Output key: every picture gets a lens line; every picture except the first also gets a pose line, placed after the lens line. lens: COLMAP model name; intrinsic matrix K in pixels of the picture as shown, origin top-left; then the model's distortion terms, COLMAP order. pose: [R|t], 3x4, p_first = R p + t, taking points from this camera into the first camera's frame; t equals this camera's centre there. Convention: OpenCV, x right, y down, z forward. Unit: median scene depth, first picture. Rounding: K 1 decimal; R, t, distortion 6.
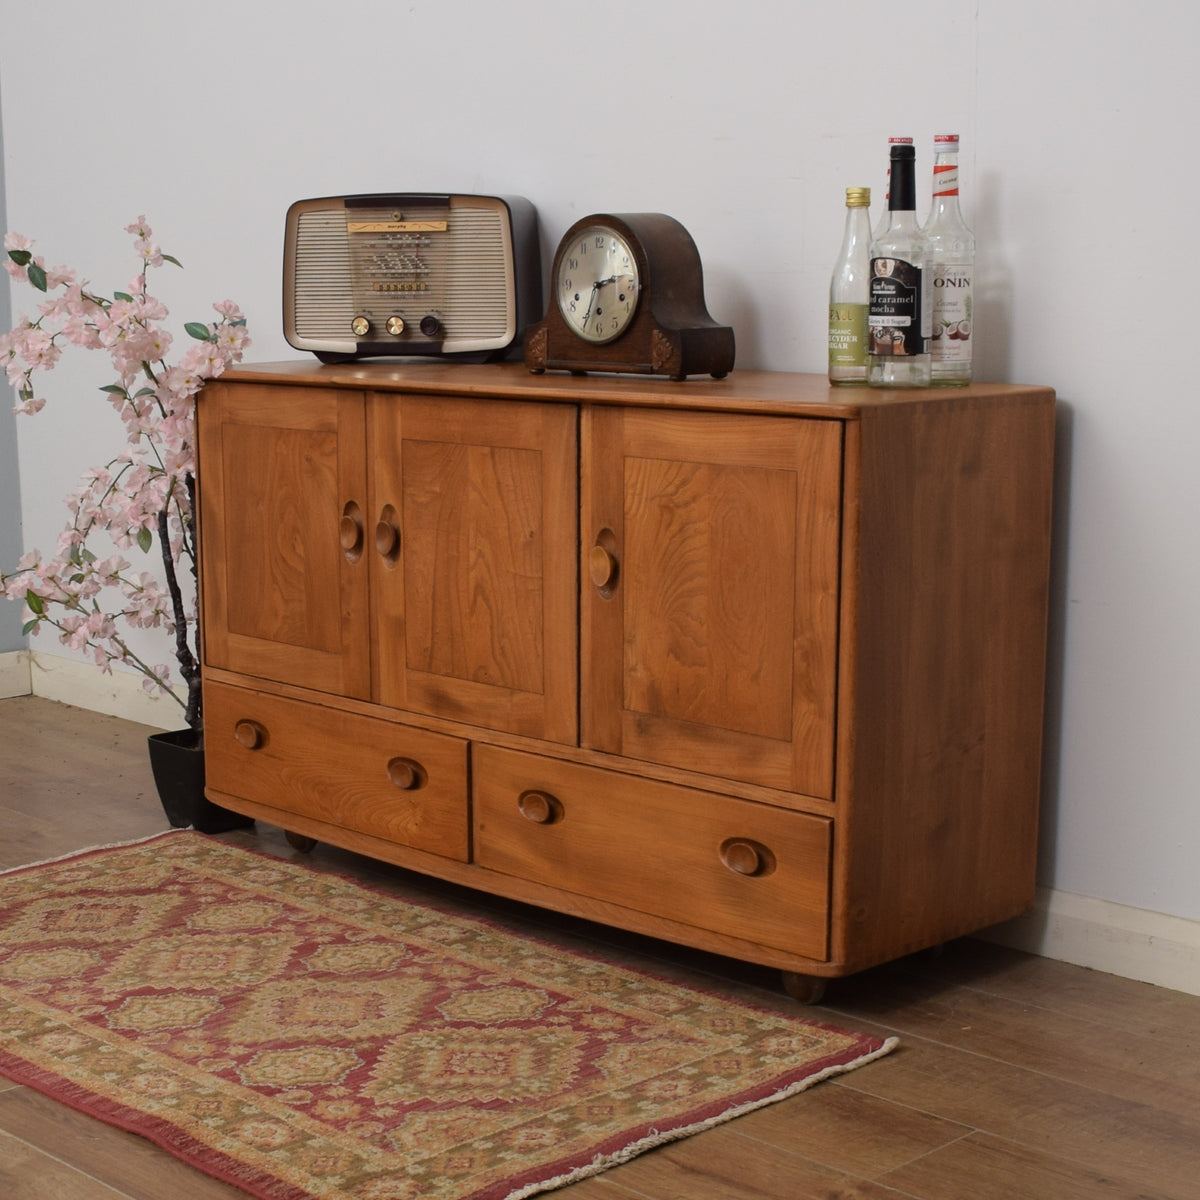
lens RADIAL K [[2250.7, 0, 515.9], [0, 2250.7, 740.7], [0, 0, 1]] dist [-0.082105, 0.000000]
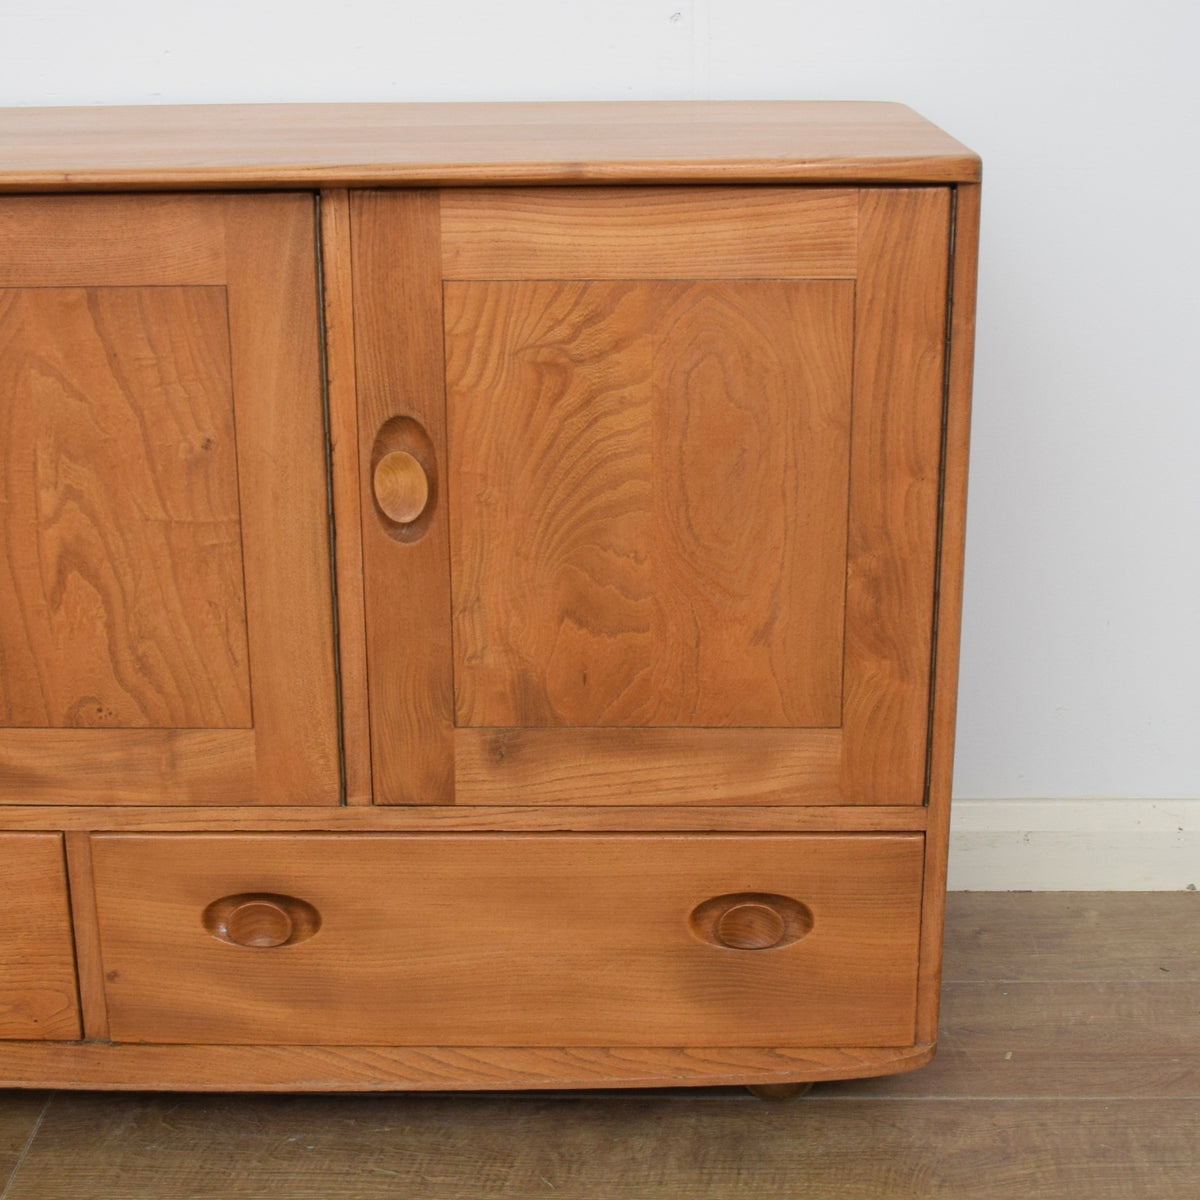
lens RADIAL K [[2056.5, 0, 557.5], [0, 2056.5, 573.4], [0, 0, 1]] dist [-0.090951, 0.000000]
pose [[0.712865, -0.213255, 0.668091, -0.268621], [0.156362, 0.976996, 0.145016, -0.121824], [-0.683648, 0.001087, 0.729811, 0.606349]]
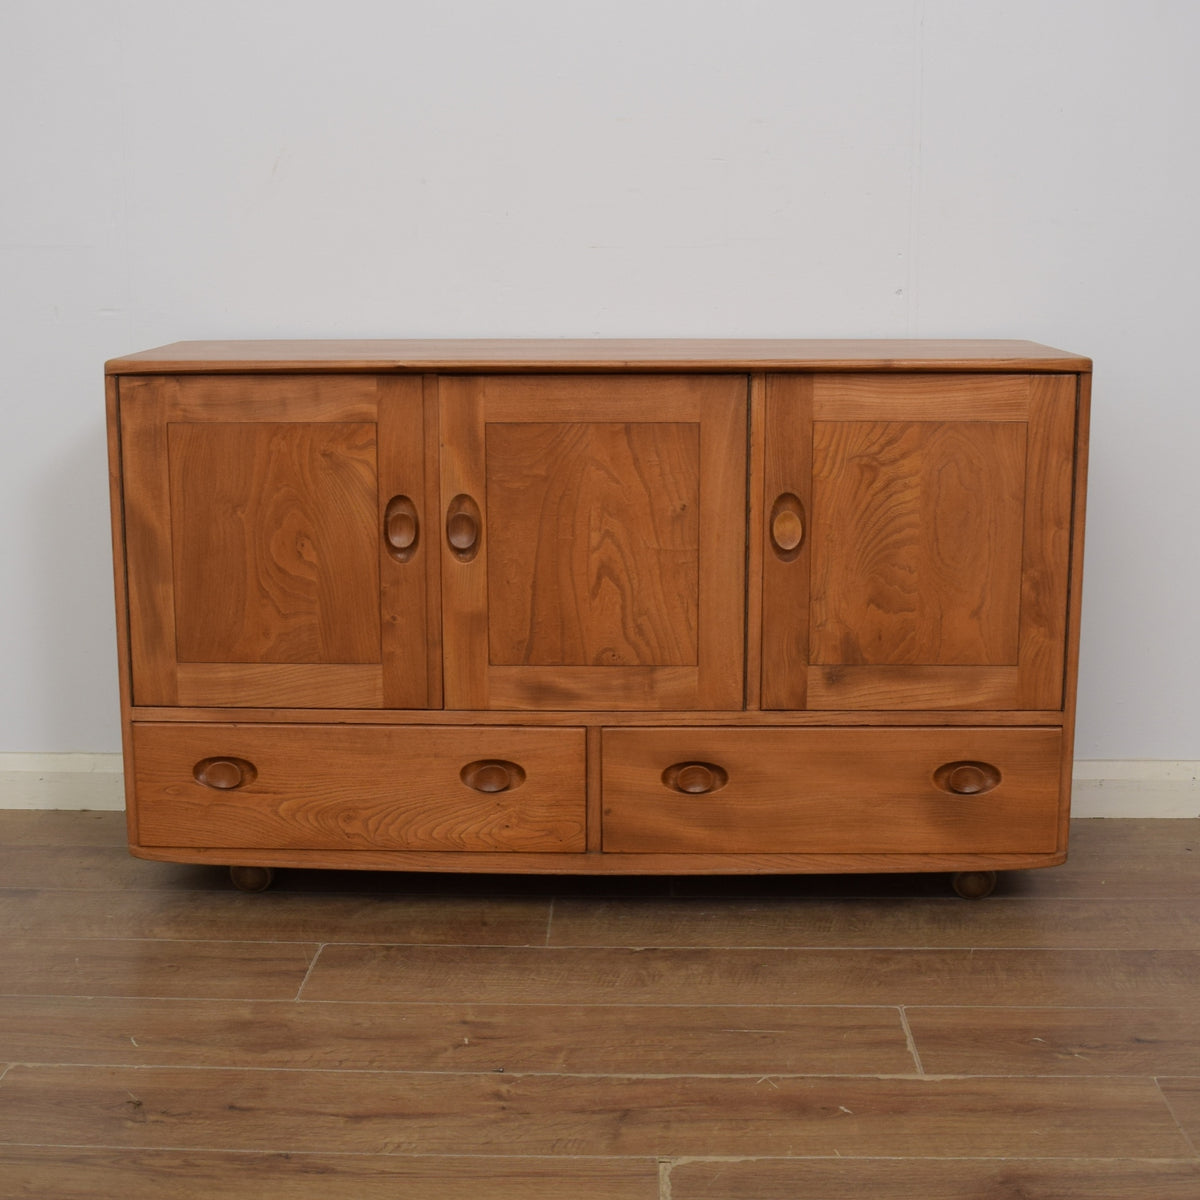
lens RADIAL K [[1869.0, 0, 574.0], [0, 1869.0, 614.4], [0, 0, 1]] dist [-0.085108, 0.000000]
pose [[0.714976, -0.135991, 0.685795, -0.614271], [0.150365, 0.987856, 0.039126, -0.086639], [-0.682788, 0.075145, 0.726742, 0.446902]]
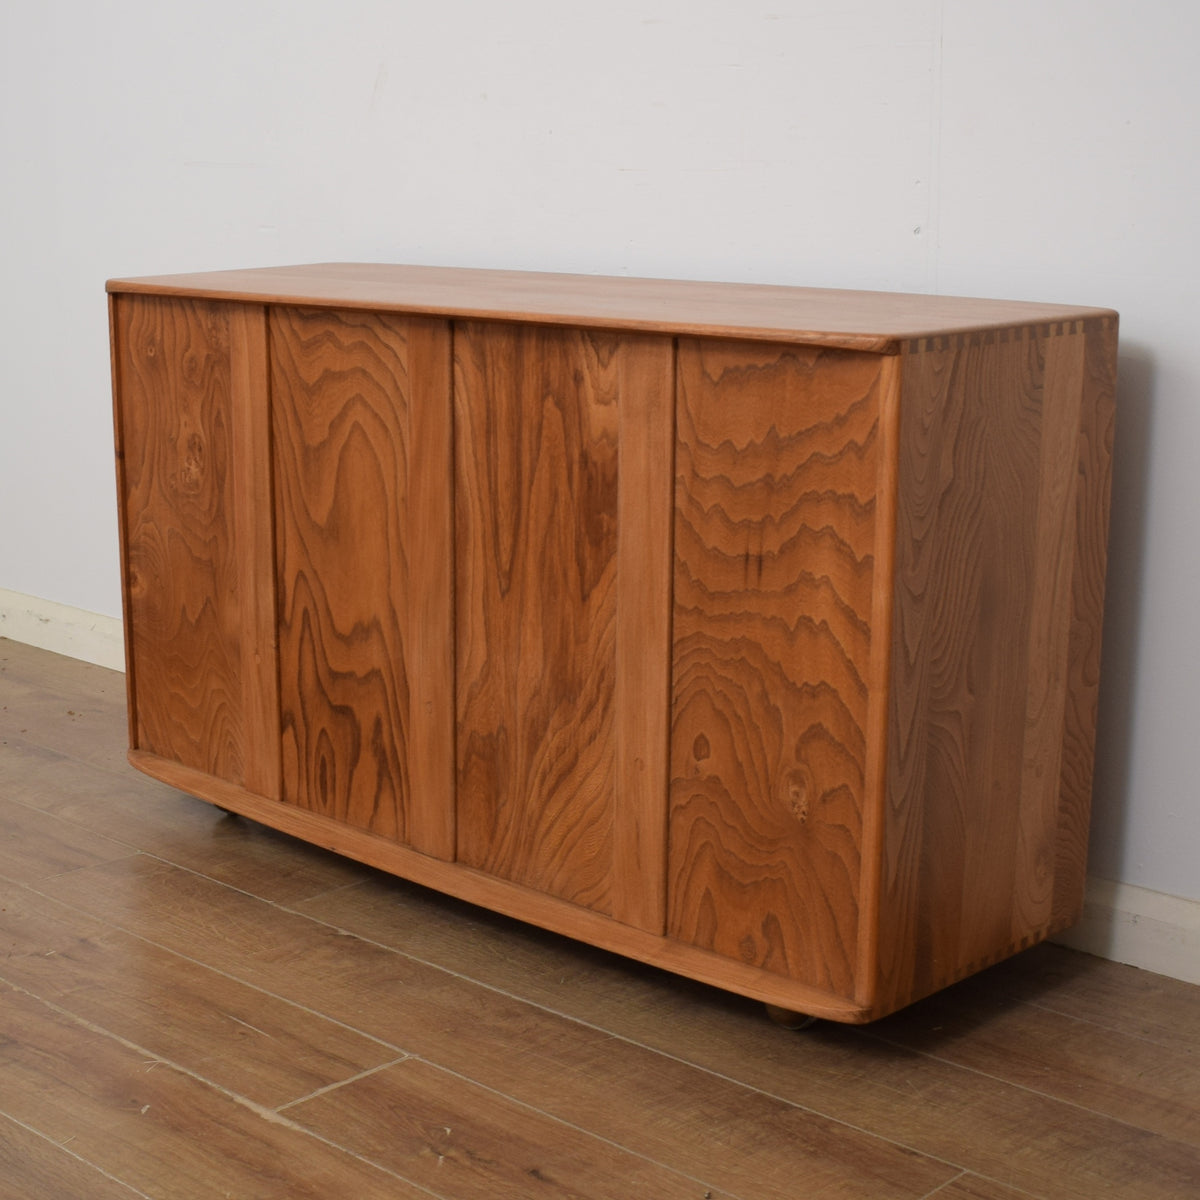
lens RADIAL K [[2056.5, 0, 443.4], [0, 2056.5, 706.5], [0, 0, 1]] dist [-0.090951, 0.000000]
pose [[0.999928, -0.003484, 0.011496, -0.002824], [0.002939, 0.998887, 0.047085, -0.035401], [-0.011647, -0.047048, 0.998825, 0.191992]]
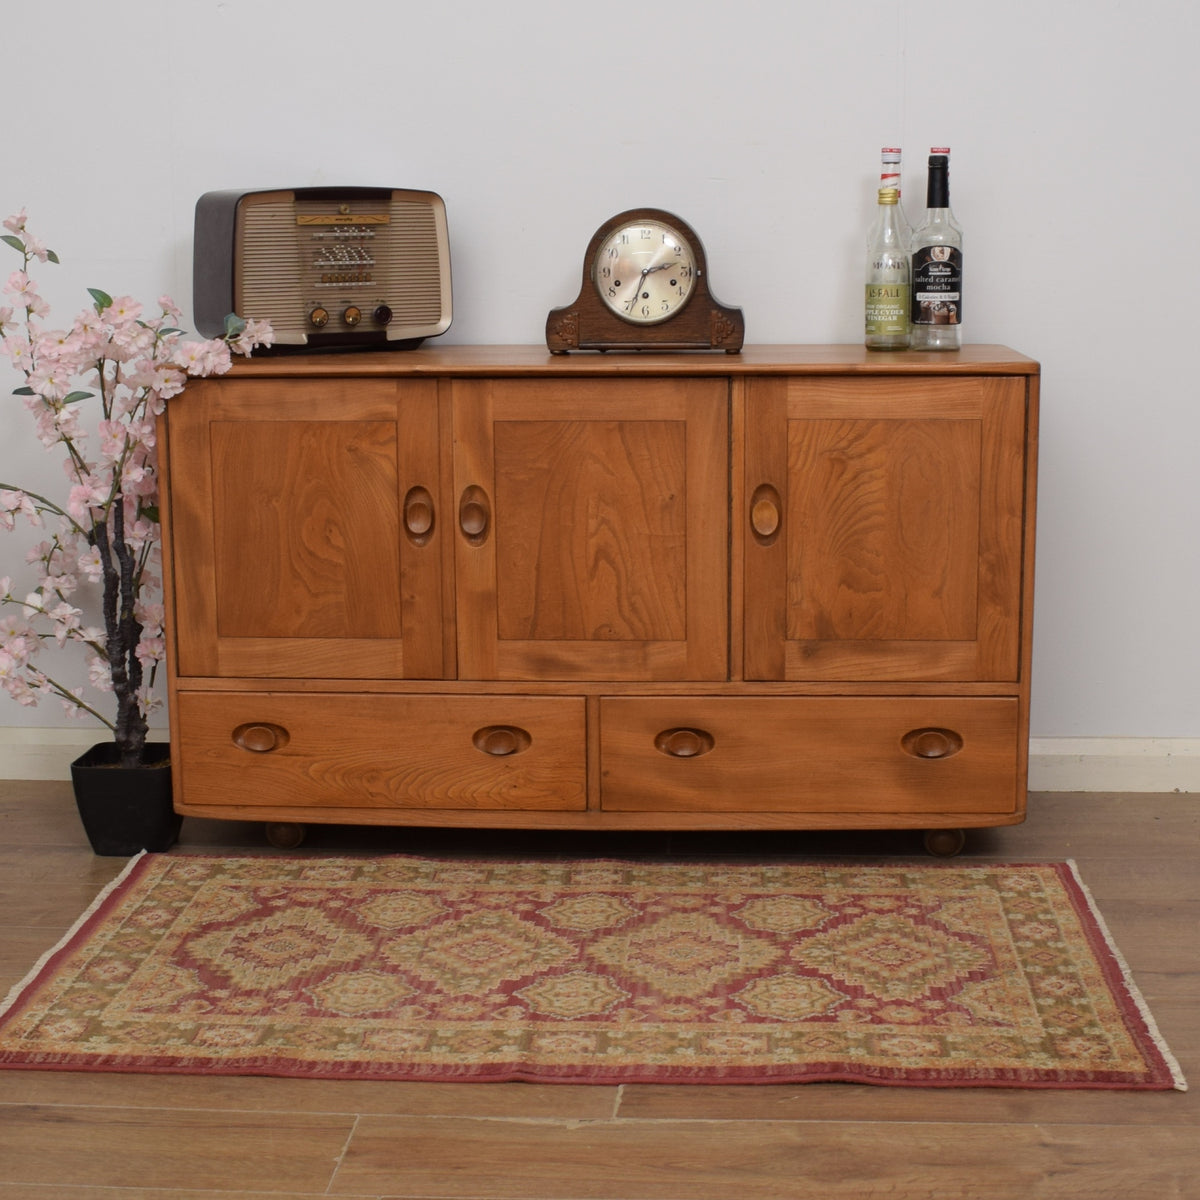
lens RADIAL K [[2056.5, 0, 610.9], [0, 2056.5, 612.8], [0, 0, 1]] dist [-0.090951, 0.000000]
pose [[0.733624, -0.127171, 0.667550, -0.712242], [0.149390, 0.988484, 0.024134, -0.065927], [-0.662932, 0.082020, 0.744173, 0.279824]]
